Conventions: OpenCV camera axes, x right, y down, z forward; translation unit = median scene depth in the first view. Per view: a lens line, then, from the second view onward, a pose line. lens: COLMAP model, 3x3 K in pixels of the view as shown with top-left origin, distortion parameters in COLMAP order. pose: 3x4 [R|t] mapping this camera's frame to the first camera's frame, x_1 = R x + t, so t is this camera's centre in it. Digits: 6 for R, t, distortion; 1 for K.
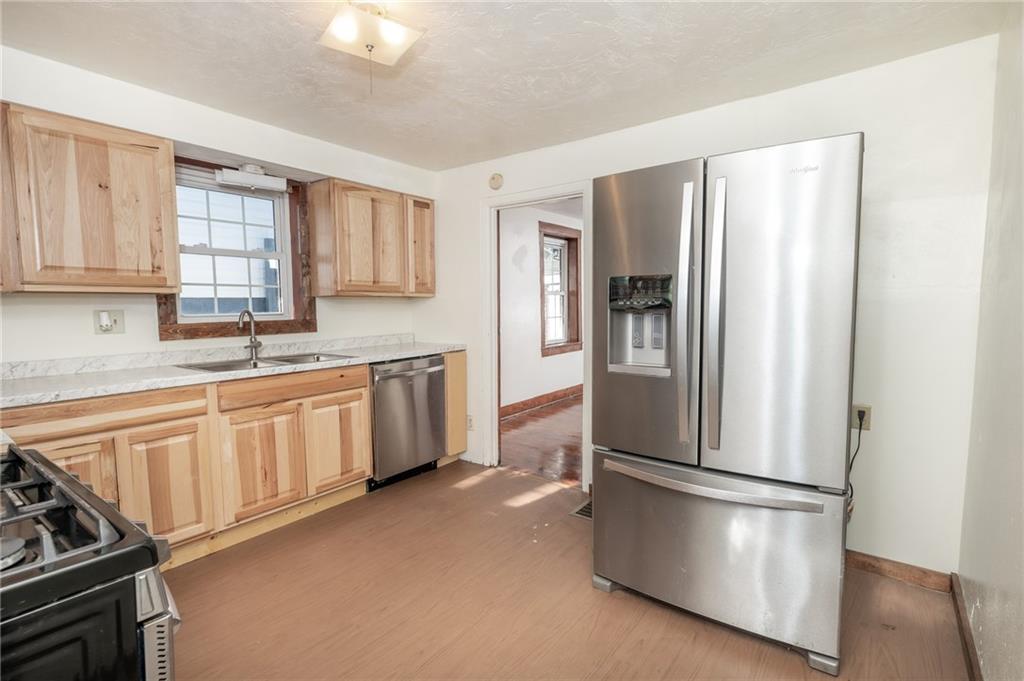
lens RADIAL K [[484.6, 0, 520.0], [0, 484.6, 327.1], [0, 0, 1]] dist [-0.002633, 0.000362]
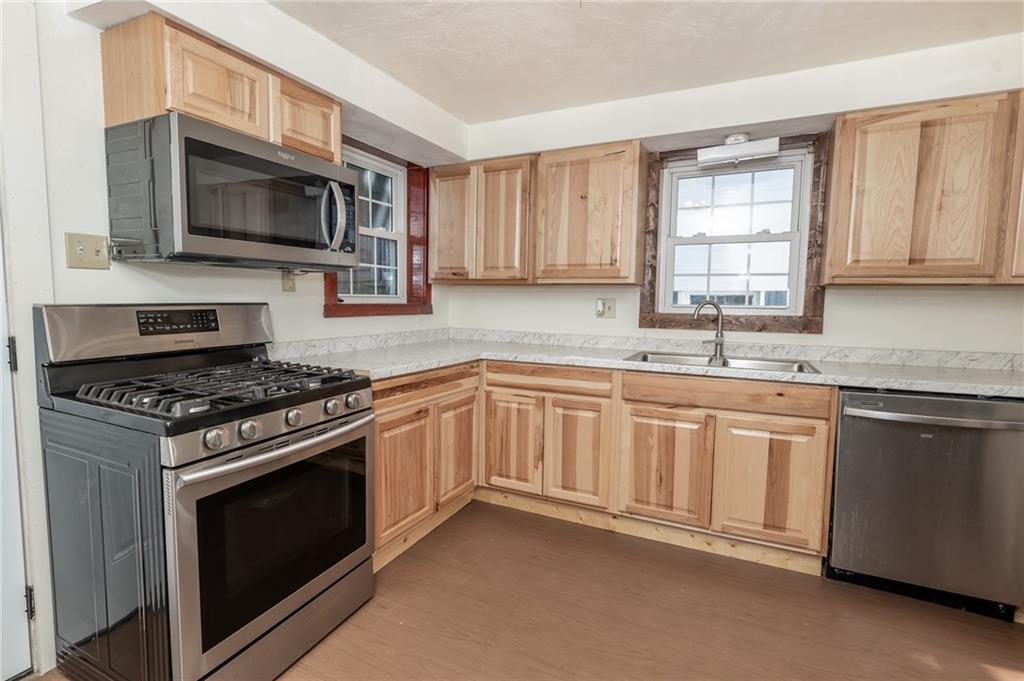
lens RADIAL K [[484.6, 0, 512.2], [0, 484.6, 332.6], [0, 0, 1]] dist [-0.002633, 0.000362]
pose [[0.169394, 0.078846, -0.982389, 0.268434], [-0.061346, 0.995705, 0.069337, -0.016686], [0.983637, 0.048520, 0.173503, 0.481563]]
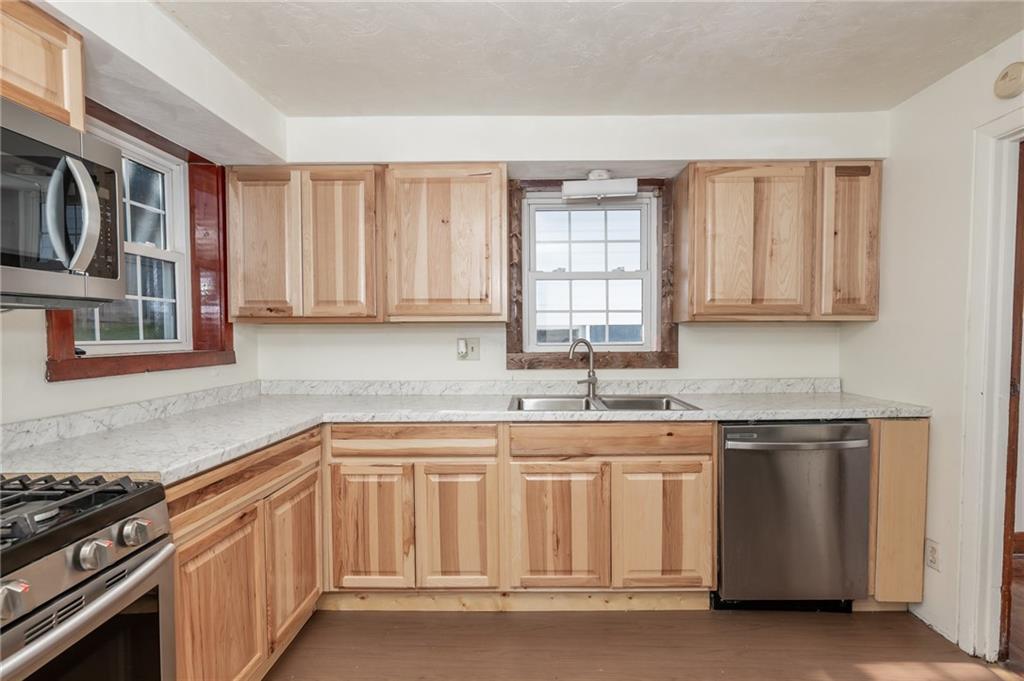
lens RADIAL K [[484.6, 0, 530.7], [0, 484.6, 347.4], [0, 0, 1]] dist [-0.002633, 0.000362]
pose [[0.579899, 0.032027, -0.814059, 0.089721], [-0.038594, 0.999185, 0.011818, -0.027456], [0.813774, 0.024565, 0.580662, 0.420800]]
